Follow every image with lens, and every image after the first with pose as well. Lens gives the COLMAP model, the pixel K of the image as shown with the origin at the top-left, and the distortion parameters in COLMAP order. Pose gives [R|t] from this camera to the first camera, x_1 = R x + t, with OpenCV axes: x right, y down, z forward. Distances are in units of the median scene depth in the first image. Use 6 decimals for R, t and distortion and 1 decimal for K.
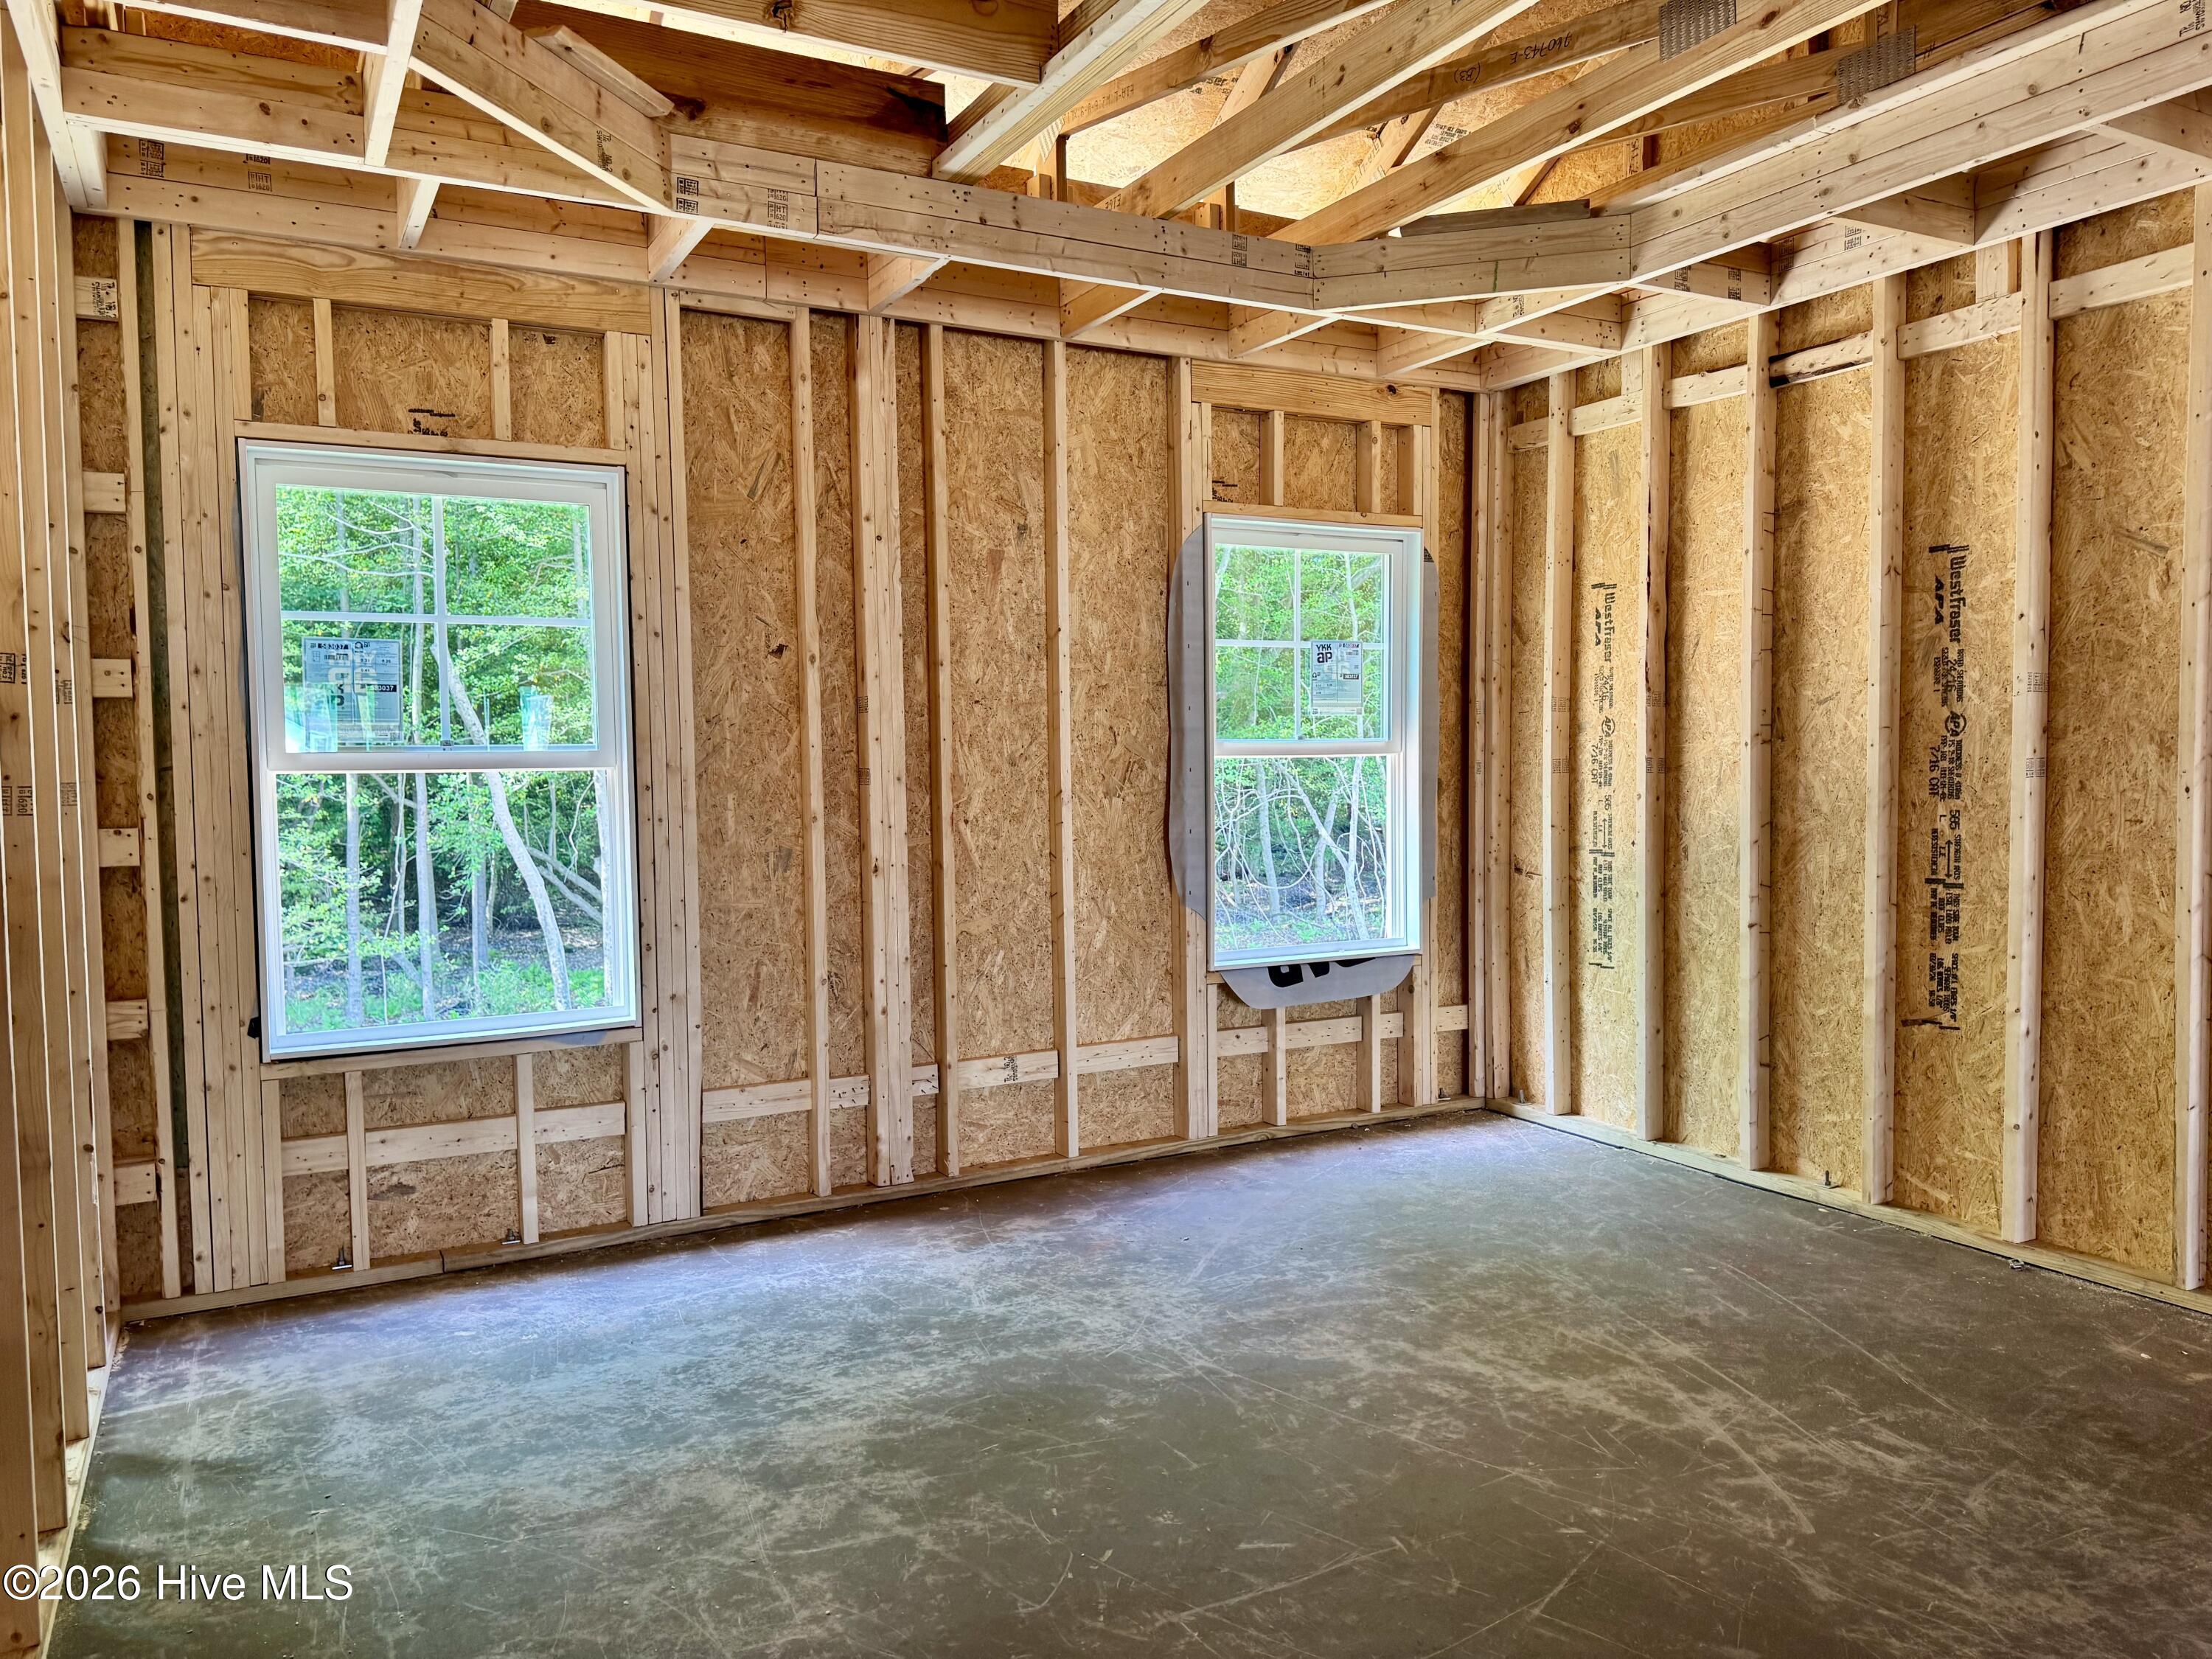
lens RADIAL K [[1589.4, 0, 1111.1], [0, 1589.4, 846.6], [0, 0, 1]] dist [0.070379, -0.080863]
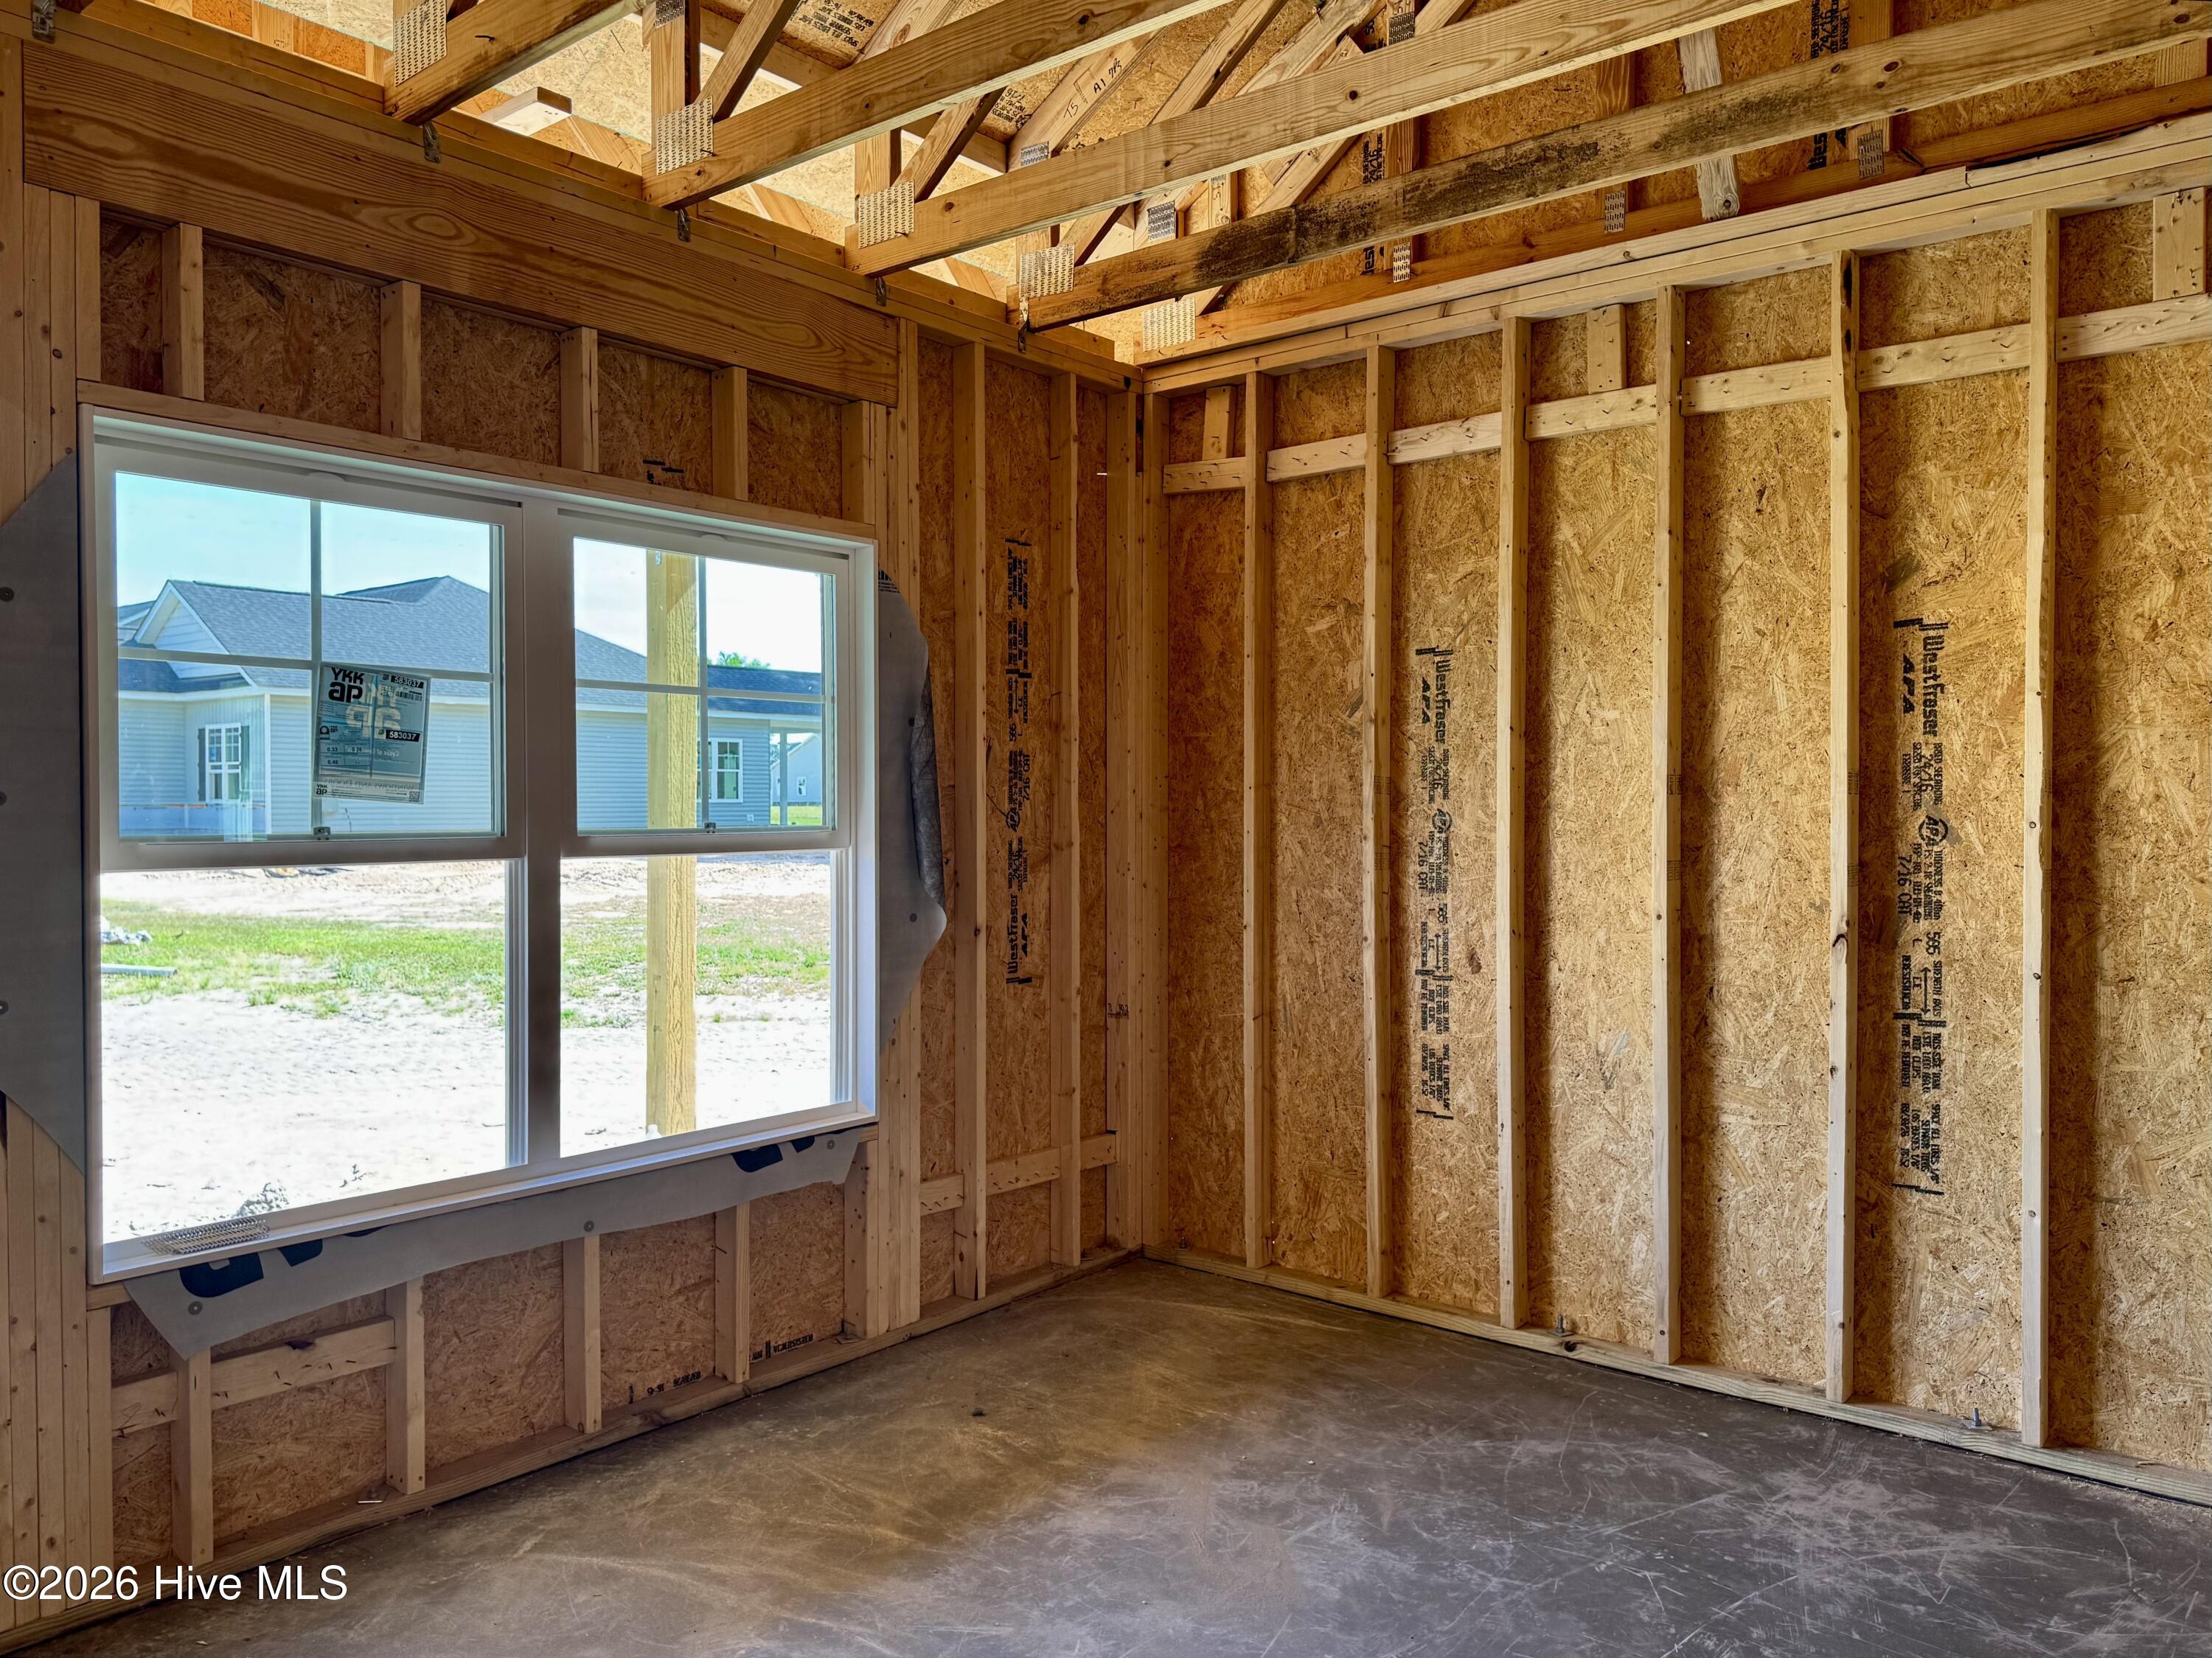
lens RADIAL K [[1589.3, 0, 1087.0], [0, 1589.3, 828.5], [0, 0, 1]] dist [0.070379, -0.080863]
pose [[0.924048, 0.018985, 0.381805, -0.077723], [0.004246, 0.998195, -0.059910, -0.010441], [-0.382253, 0.056981, 0.922299, 0.140566]]
